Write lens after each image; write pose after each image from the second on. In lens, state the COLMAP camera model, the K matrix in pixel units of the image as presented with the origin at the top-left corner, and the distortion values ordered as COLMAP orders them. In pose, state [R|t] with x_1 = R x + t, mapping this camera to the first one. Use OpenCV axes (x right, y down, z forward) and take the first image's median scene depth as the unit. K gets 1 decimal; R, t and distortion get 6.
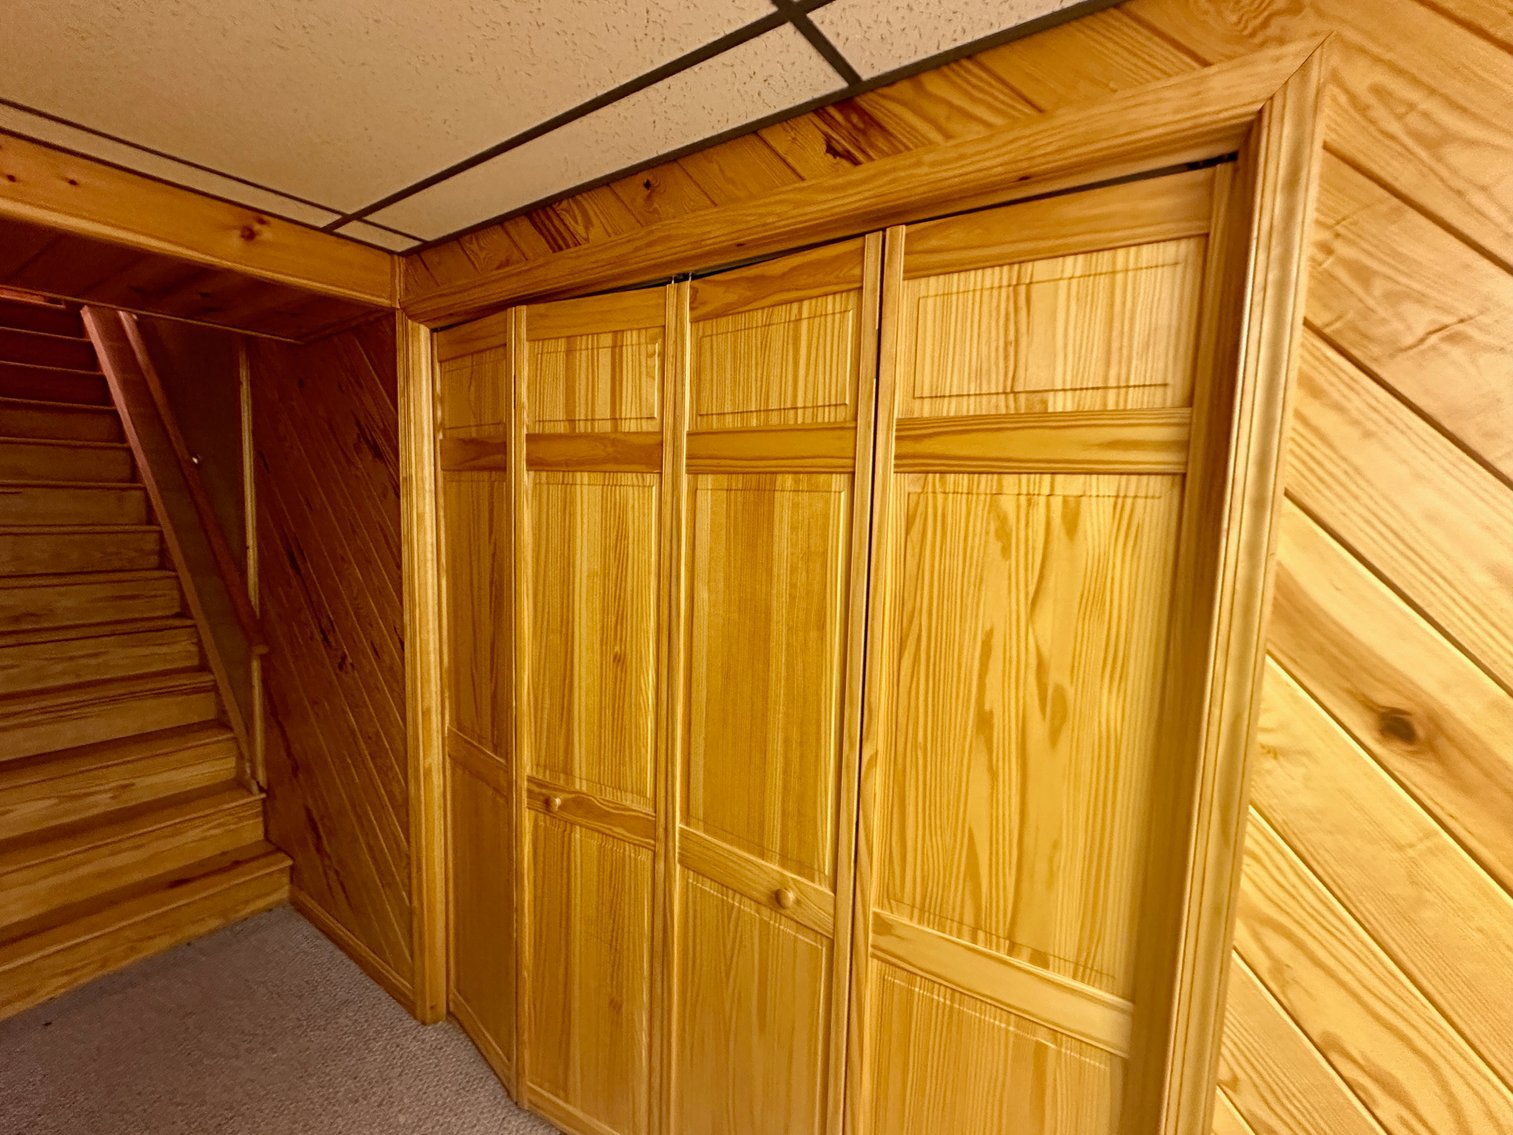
lens RADIAL K [[665.2, 0, 756.5], [0, 665.2, 567.5], [0, 0, 1]] dist [-0.000851, 0.000086]
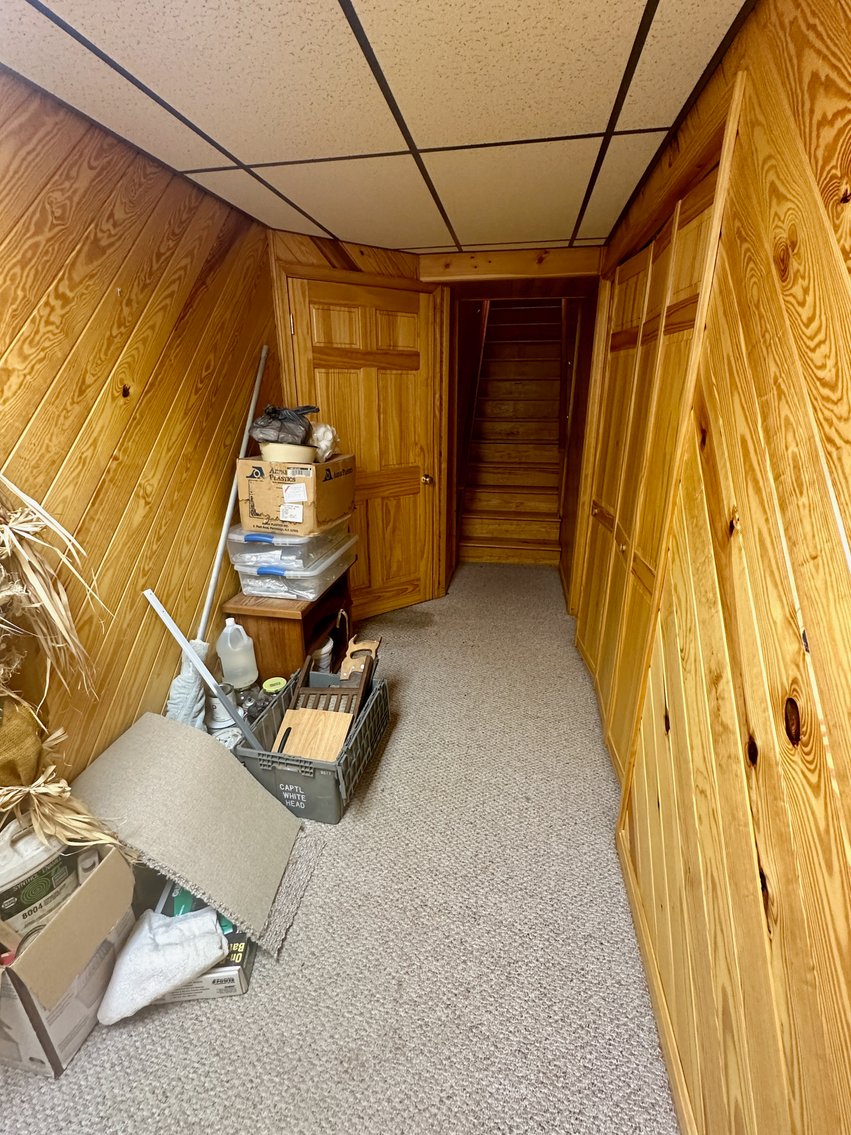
lens RADIAL K [[498.0, 0, 425.5], [0, 498.0, 567.5], [0, 0, 1]] dist [-0.004303, -0.000503]
pose [[0.412158, 0.277162, -0.867932, 0.852244], [-0.080698, 0.959969, 0.268231, 0.119066], [0.907532, -0.040513, 0.418025, -0.186888]]
